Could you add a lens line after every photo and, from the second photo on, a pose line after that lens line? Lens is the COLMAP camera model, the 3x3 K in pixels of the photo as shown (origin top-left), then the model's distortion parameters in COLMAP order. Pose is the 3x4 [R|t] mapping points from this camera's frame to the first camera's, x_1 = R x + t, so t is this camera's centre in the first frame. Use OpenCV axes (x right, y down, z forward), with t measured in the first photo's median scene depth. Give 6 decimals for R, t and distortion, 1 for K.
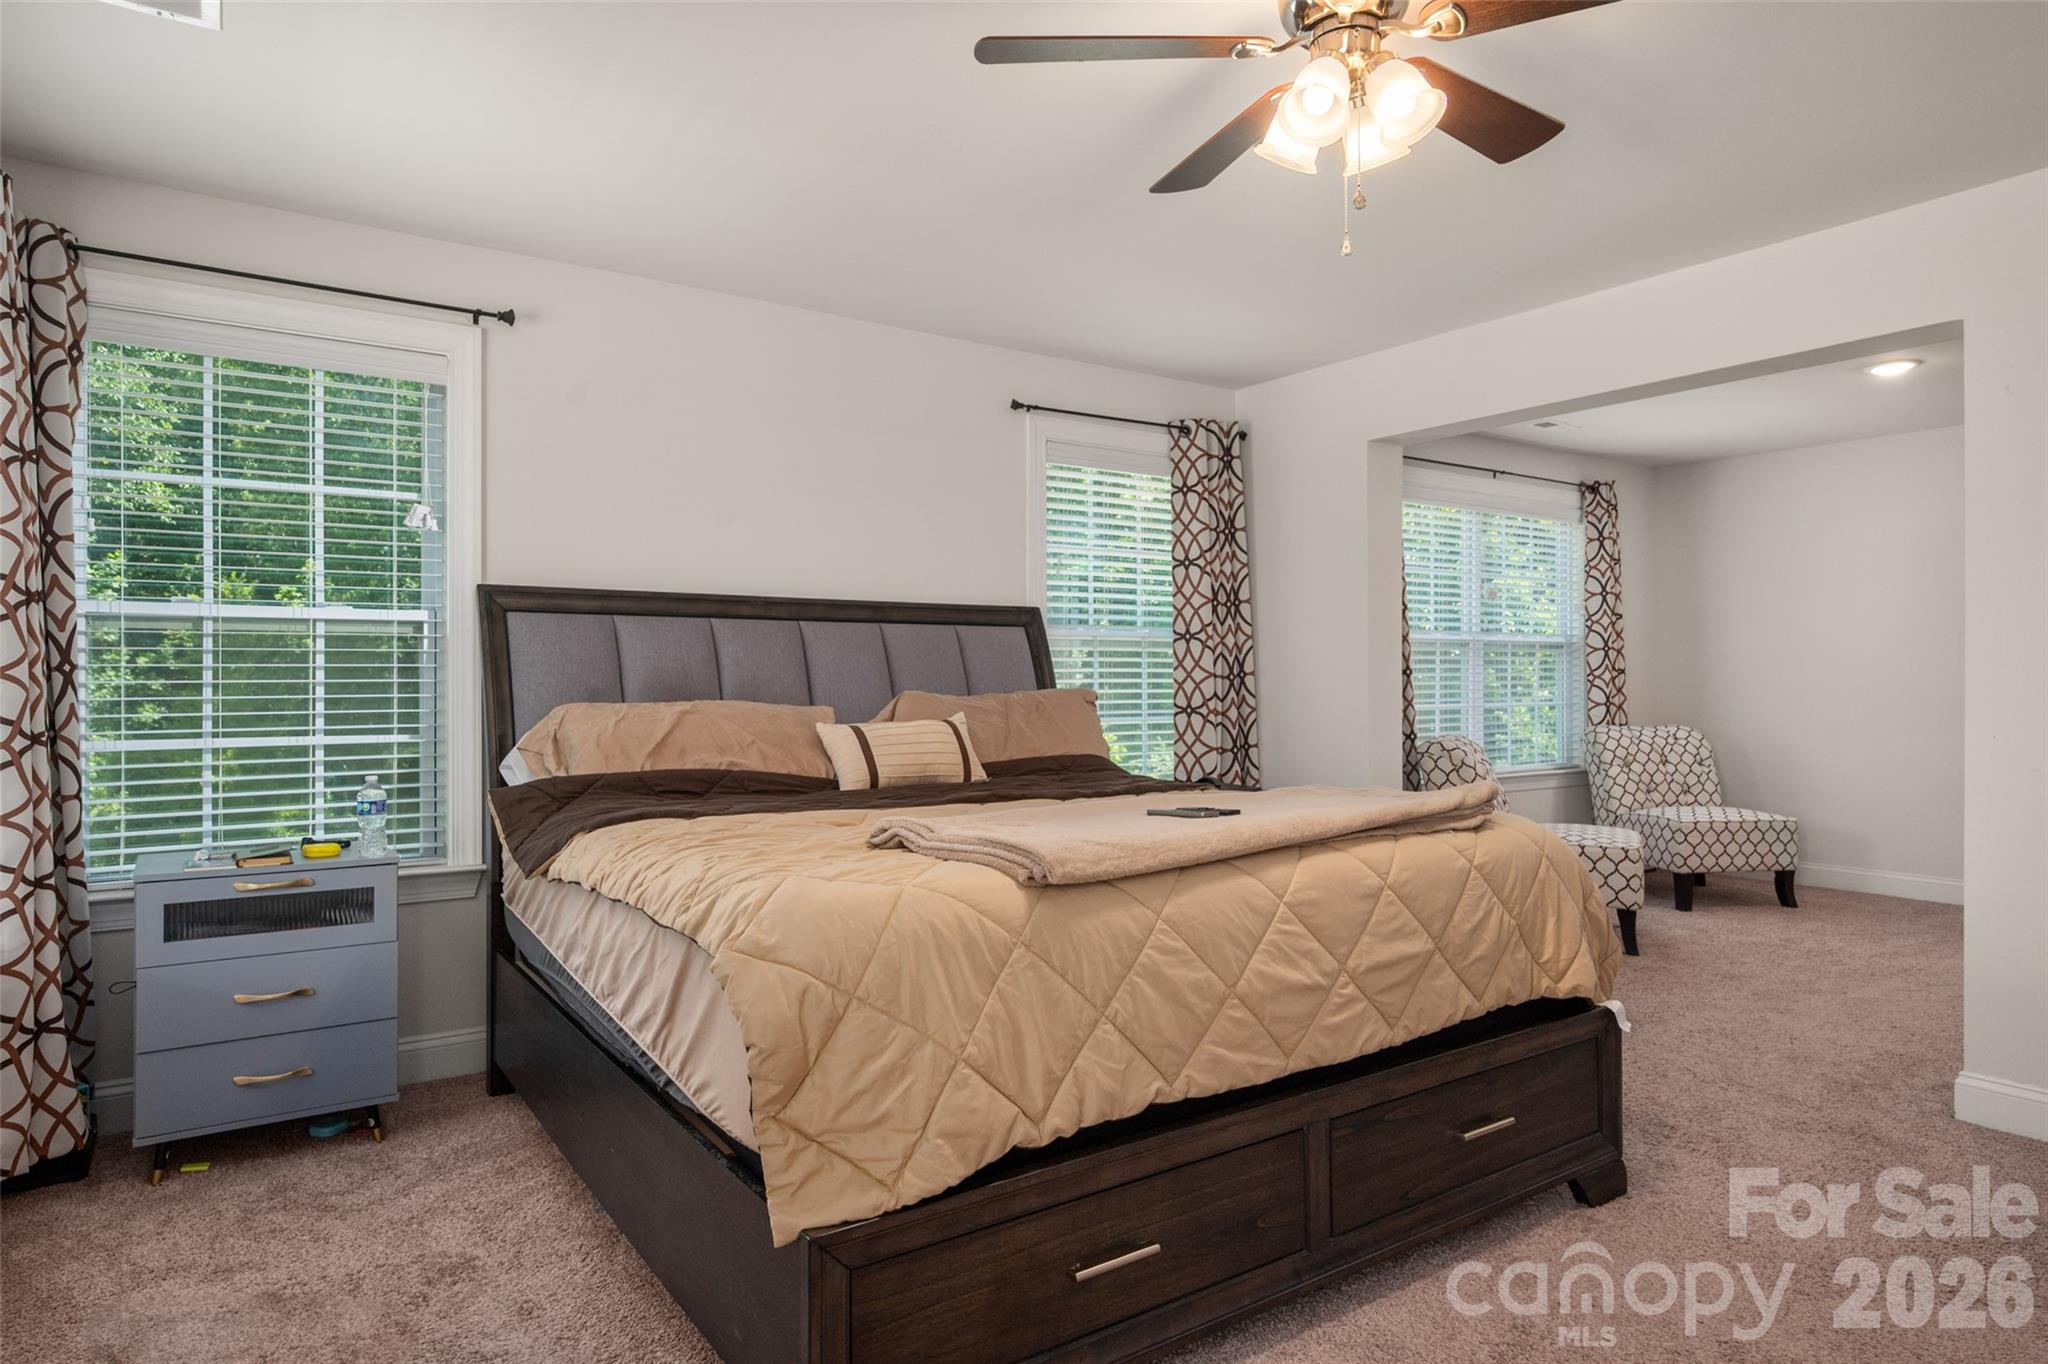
lens RADIAL K [[1206.0, 0, 1022.9], [0, 1206.0, 680.9], [0, 0, 1]] dist [-0.008577, -0.001234]
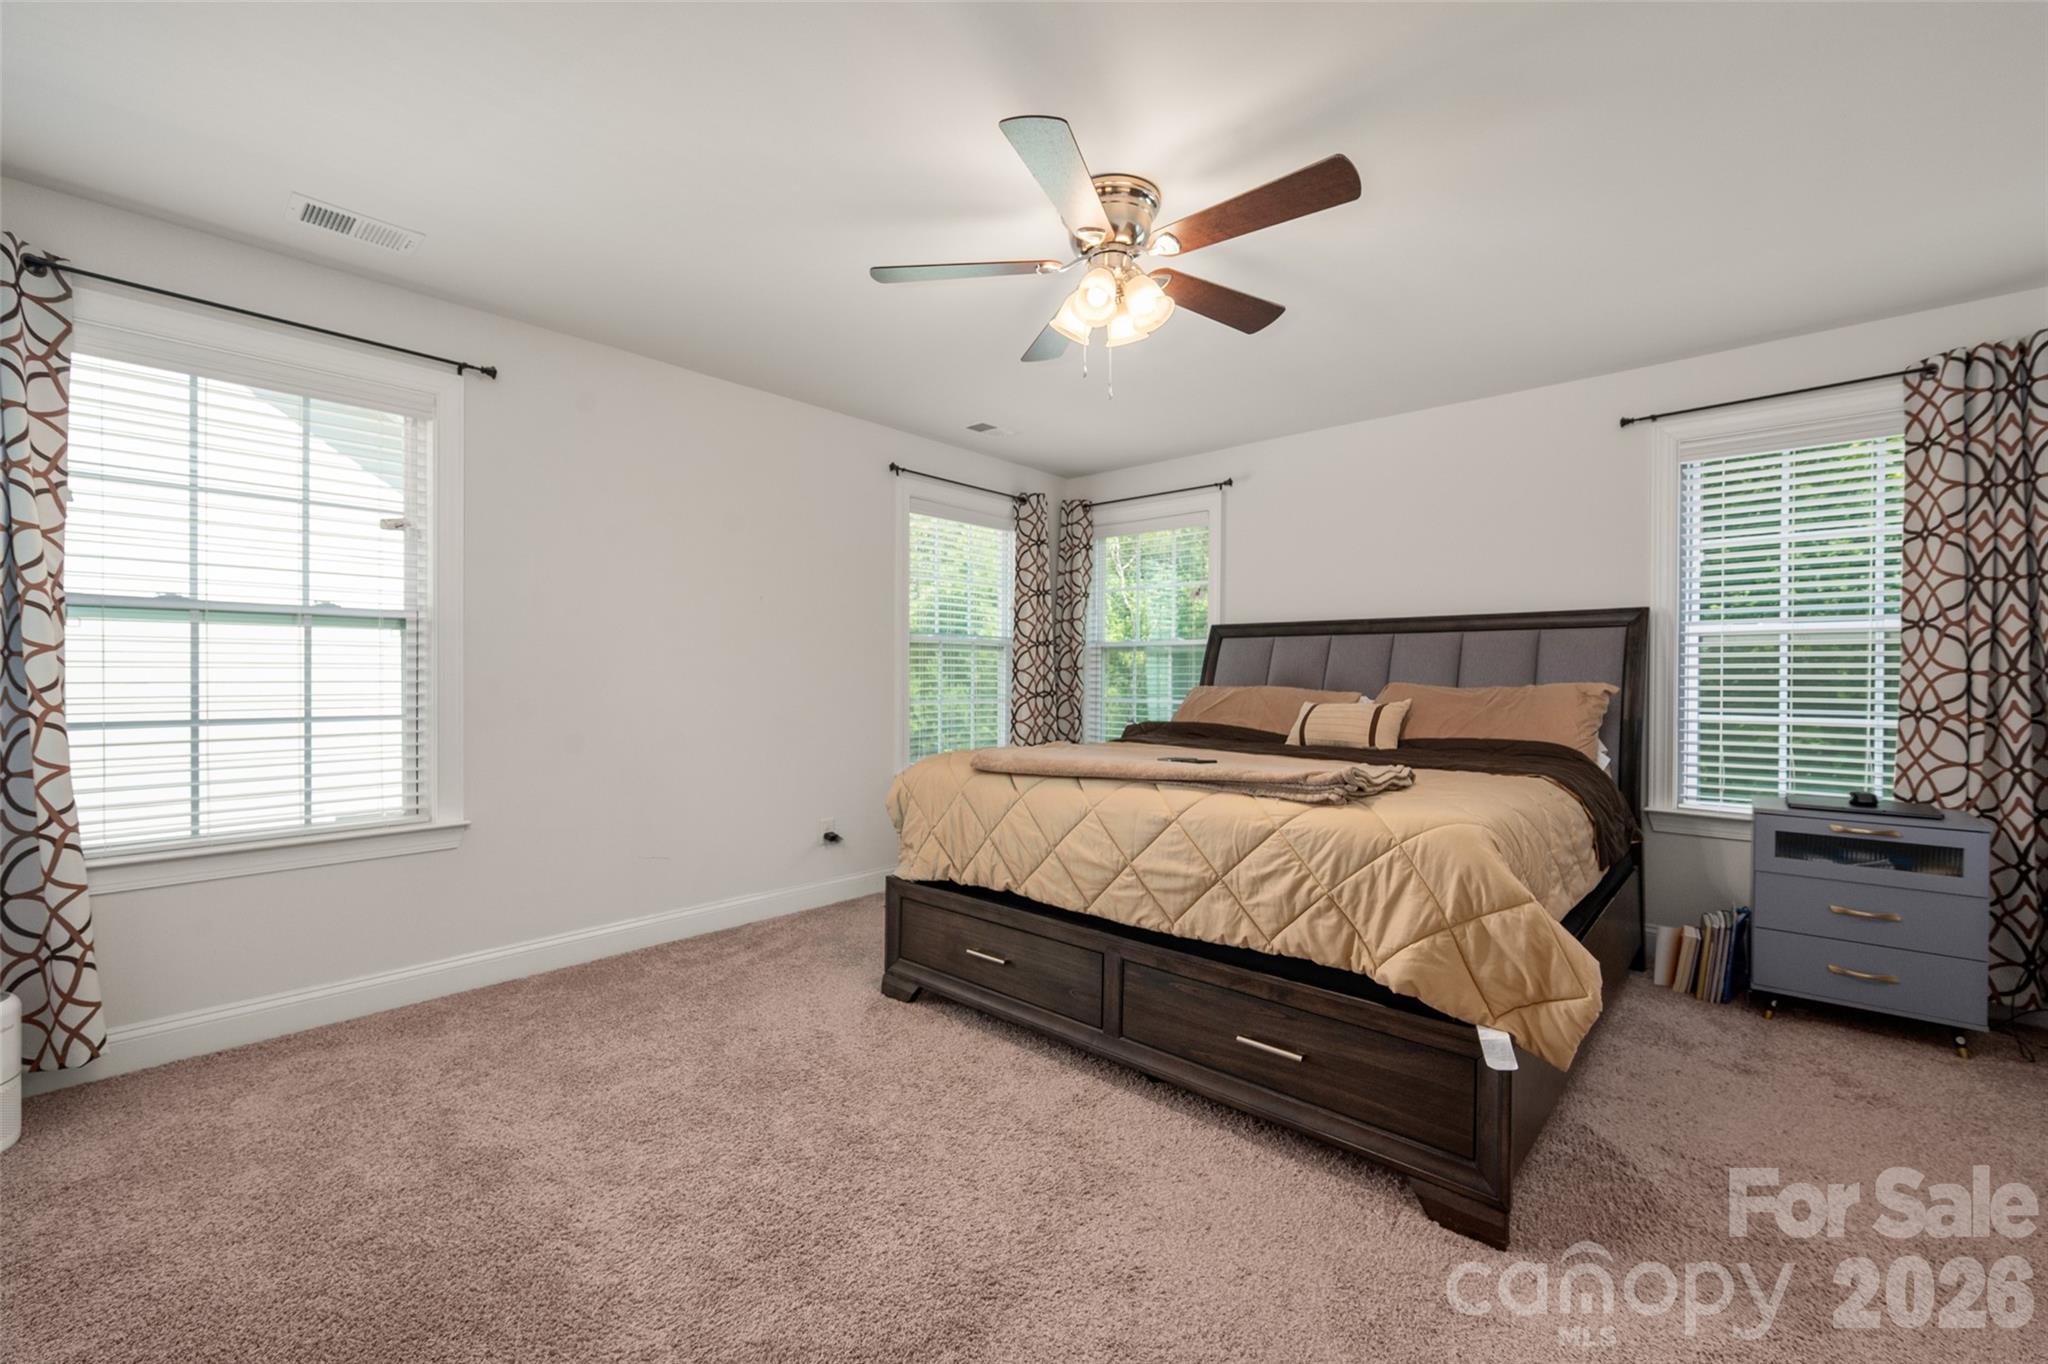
lens RADIAL K [[814.5, 0, 1015.7], [0, 814.5, 684.3], [0, 0, 1]] dist [0.002156, 0.000088]
pose [[0.229276, 0.012597, -0.973280, 0.612893], [-0.005547, 0.999917, 0.011635, 0.001286], [0.973346, 0.002731, 0.229327, 0.312683]]
